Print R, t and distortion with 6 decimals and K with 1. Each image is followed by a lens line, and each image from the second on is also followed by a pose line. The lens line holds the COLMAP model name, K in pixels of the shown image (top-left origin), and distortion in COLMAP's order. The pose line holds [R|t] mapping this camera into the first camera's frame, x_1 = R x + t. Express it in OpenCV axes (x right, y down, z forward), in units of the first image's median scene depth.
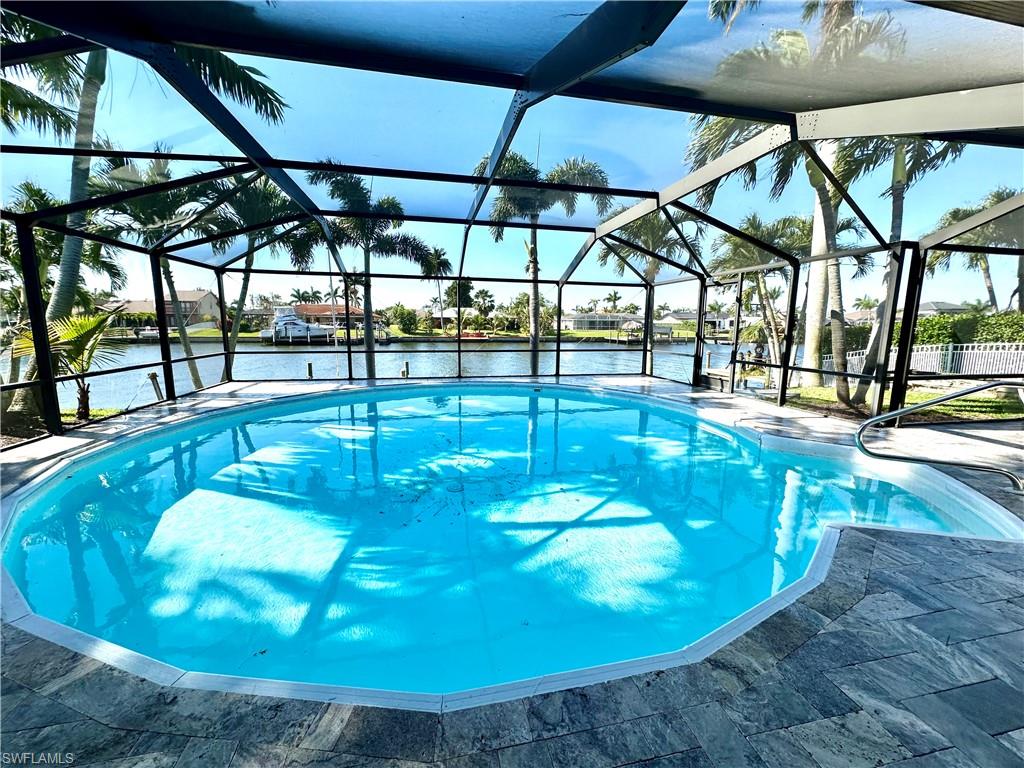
lens RADIAL K [[407.6, 0, 510.7], [0, 407.6, 383.5], [0, 0, 1]] dist [-0.001994, 0.000404]
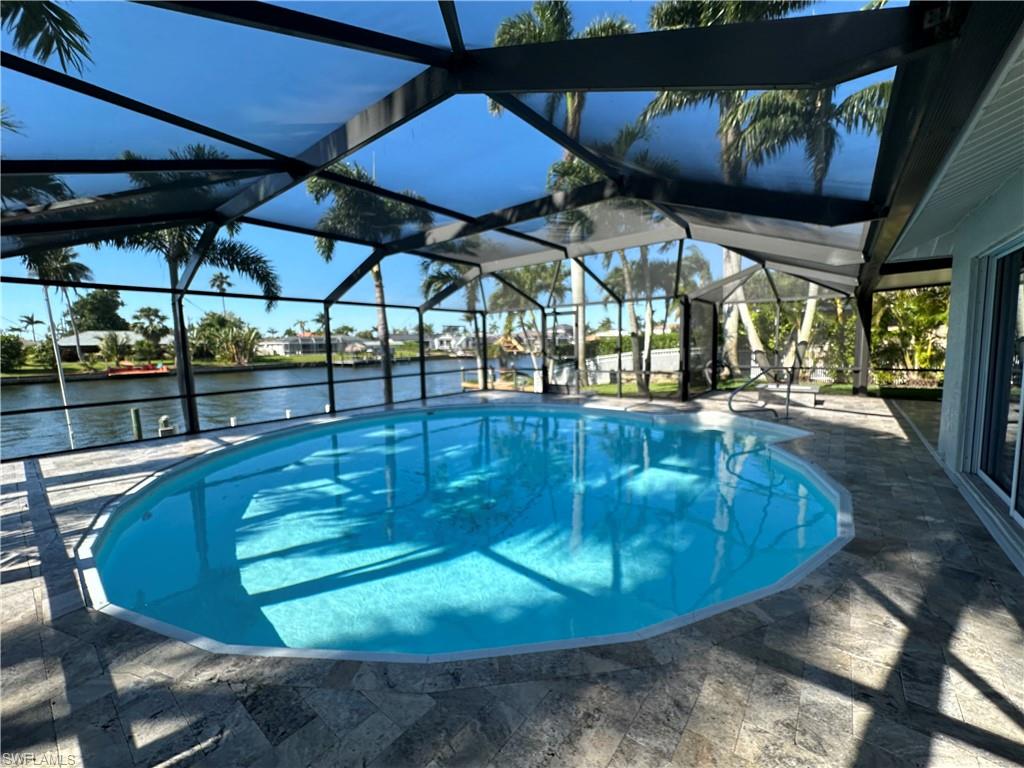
lens RADIAL K [[415.8, 0, 511.1], [0, 415.8, 384.5], [0, 0, 1]] dist [-0.007787, 0.000065]
pose [[0.772416, -0.088638, 0.628901, -0.453360], [0.120558, 0.992673, -0.008161, -0.022910], [-0.623570, 0.082123, 0.777442, 0.061363]]
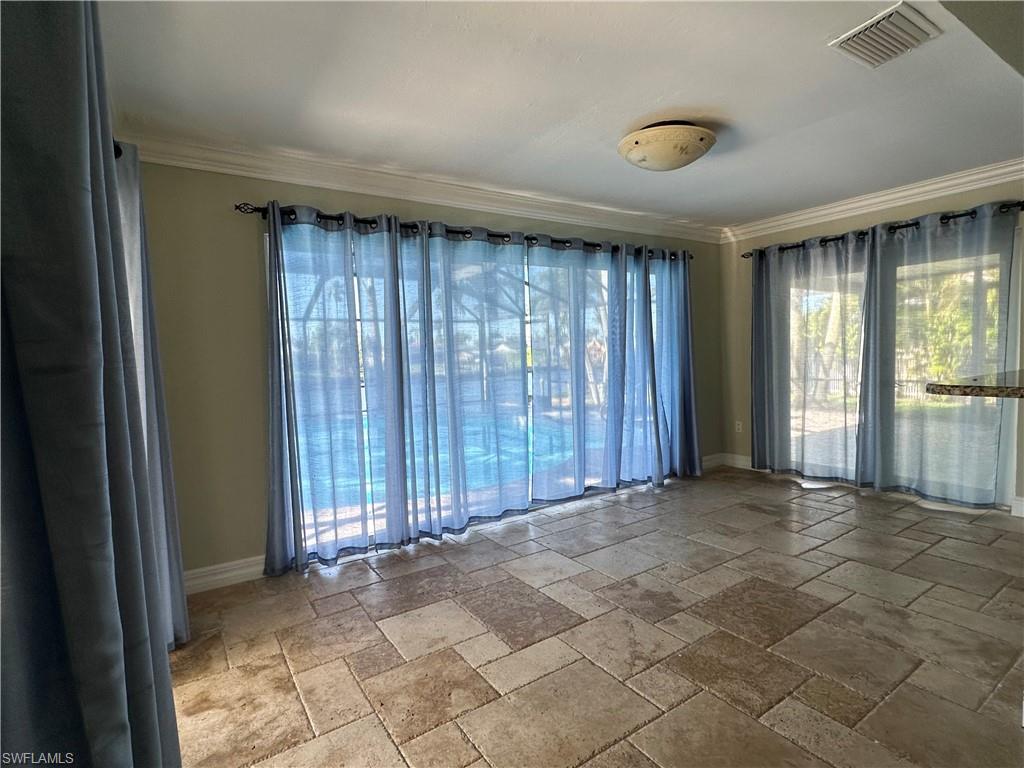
lens RADIAL K [[516.4, 0, 505.2], [0, 516.4, 387.1], [0, 0, 1]] dist [0.000358, 0.000431]
pose [[0.931747, -0.066599, 0.356949, -0.148475], [0.097090, 0.992938, -0.068174, 0.055882], [-0.349888, 0.098178, 0.931633, -0.419437]]
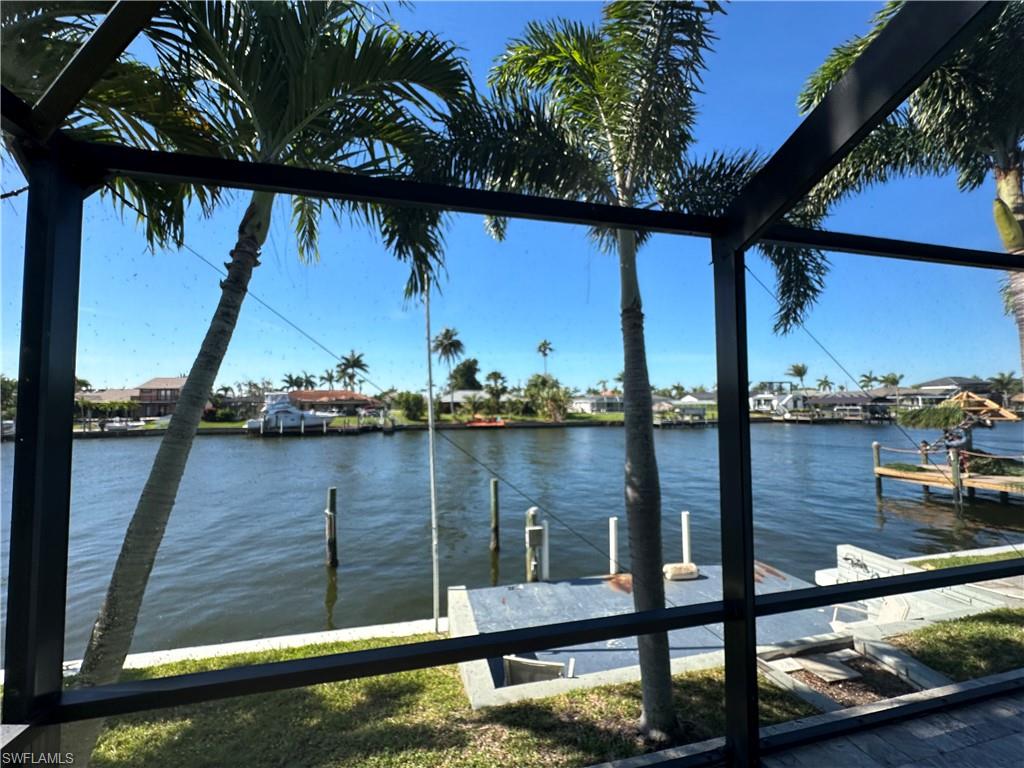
lens RADIAL K [[415.8, 0, 511.1], [0, 415.8, 384.5], [0, 0, 1]] dist [-0.007787, 0.000065]
pose [[0.999645, -0.015897, 0.021363, -0.554153], [0.019784, 0.980354, -0.196252, -0.160087], [-0.017823, 0.196605, 0.980321, 0.870806]]
